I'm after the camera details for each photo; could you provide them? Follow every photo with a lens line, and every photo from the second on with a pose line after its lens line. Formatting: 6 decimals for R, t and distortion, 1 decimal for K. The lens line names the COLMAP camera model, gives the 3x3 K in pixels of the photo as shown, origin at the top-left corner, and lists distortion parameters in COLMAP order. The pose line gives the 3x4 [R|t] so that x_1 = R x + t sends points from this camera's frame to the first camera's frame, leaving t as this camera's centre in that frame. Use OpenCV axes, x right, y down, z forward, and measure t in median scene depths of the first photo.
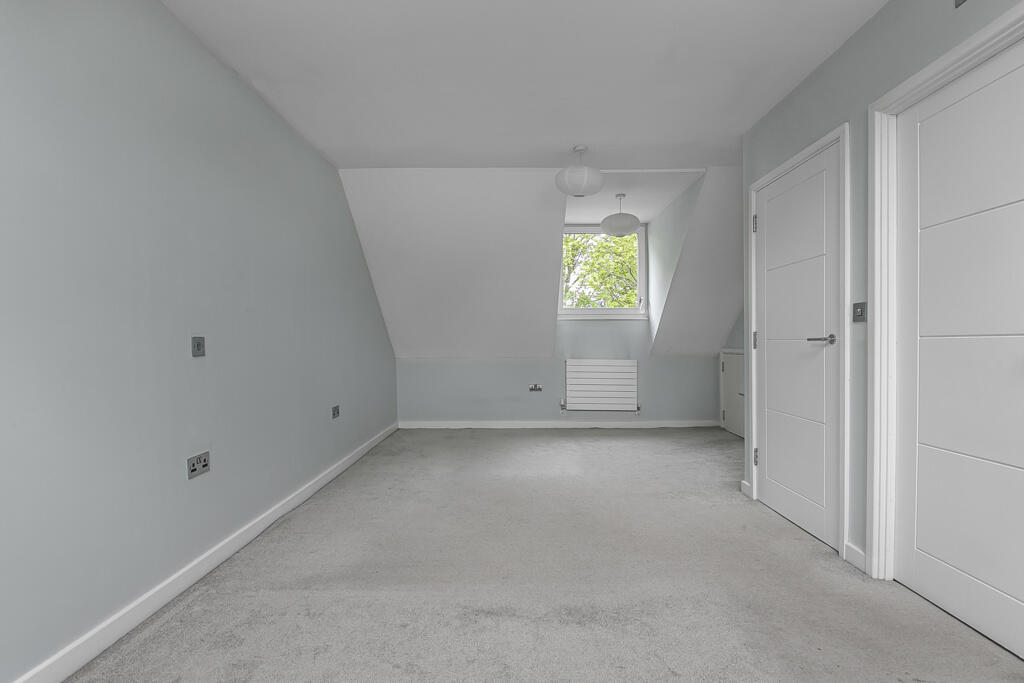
lens RADIAL K [[506.6, 0, 512.0], [0, 506.6, 341.5], [0, 0, 1]] dist [-0.003808, -0.001875]
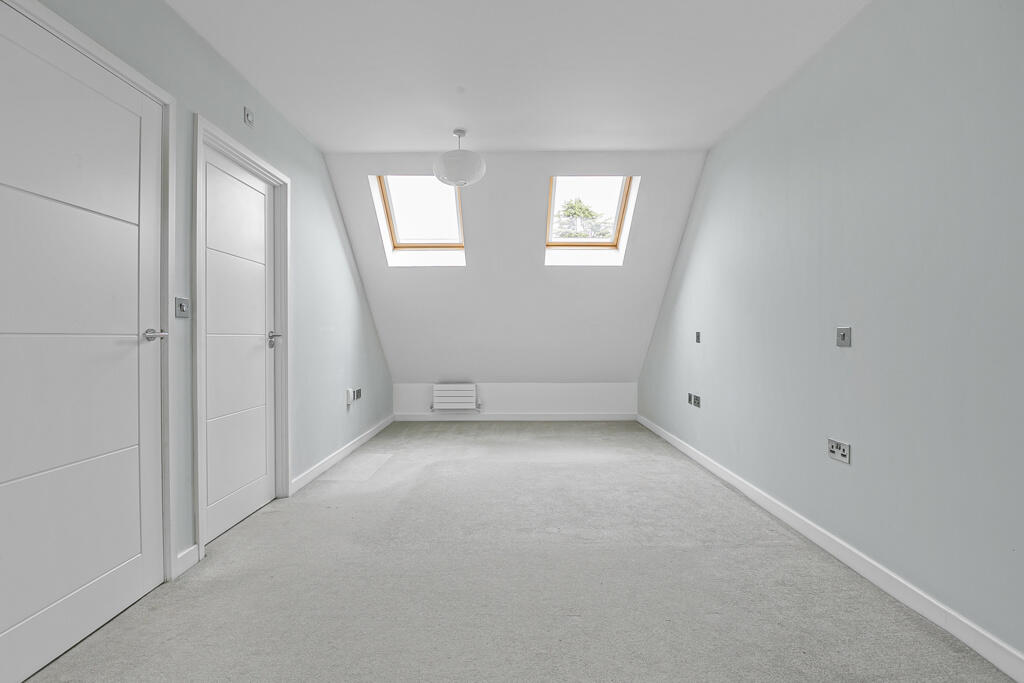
lens RADIAL K [[506.6, 0, 512.0], [0, 506.6, 341.5], [0, 0, 1]] dist [-0.003808, -0.001875]
pose [[-0.998879, 0.011348, -0.045961, 0.093551], [0.011056, 0.999917, 0.006606, 0.005682], [0.046032, 0.006091, -0.998921, 1.980225]]
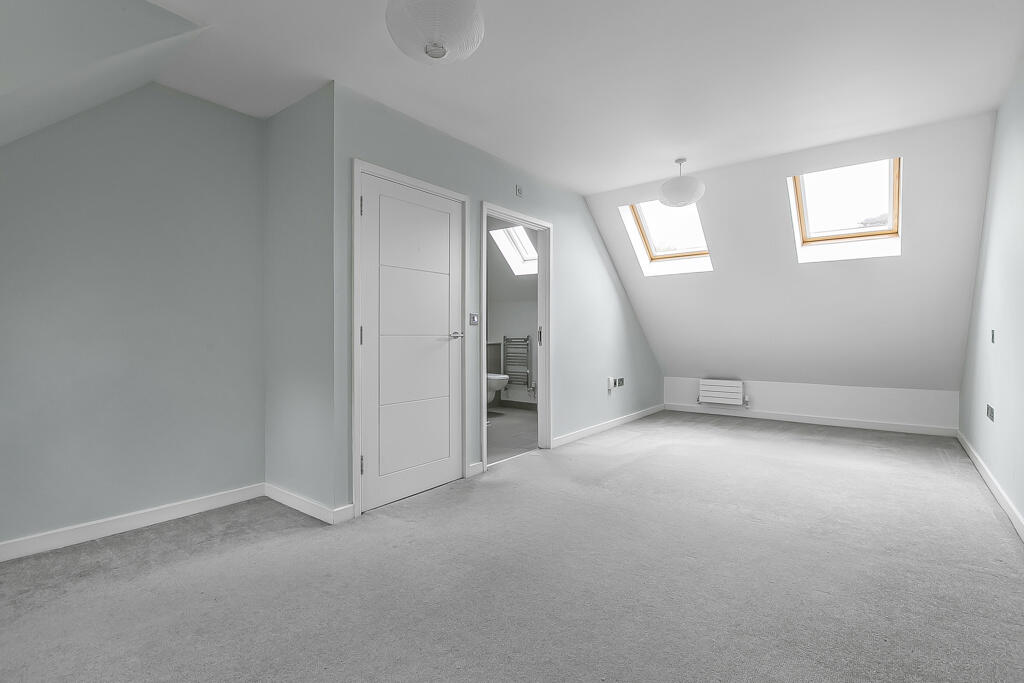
lens RADIAL K [[506.6, 0, 512.0], [0, 506.6, 341.5], [0, 0, 1]] dist [-0.003808, -0.001875]
pose [[-0.808088, 0.003676, 0.589051, -0.372444], [0.007949, 0.999958, 0.004664, 0.006884], [-0.589008, 0.008452, -0.808083, 2.227877]]
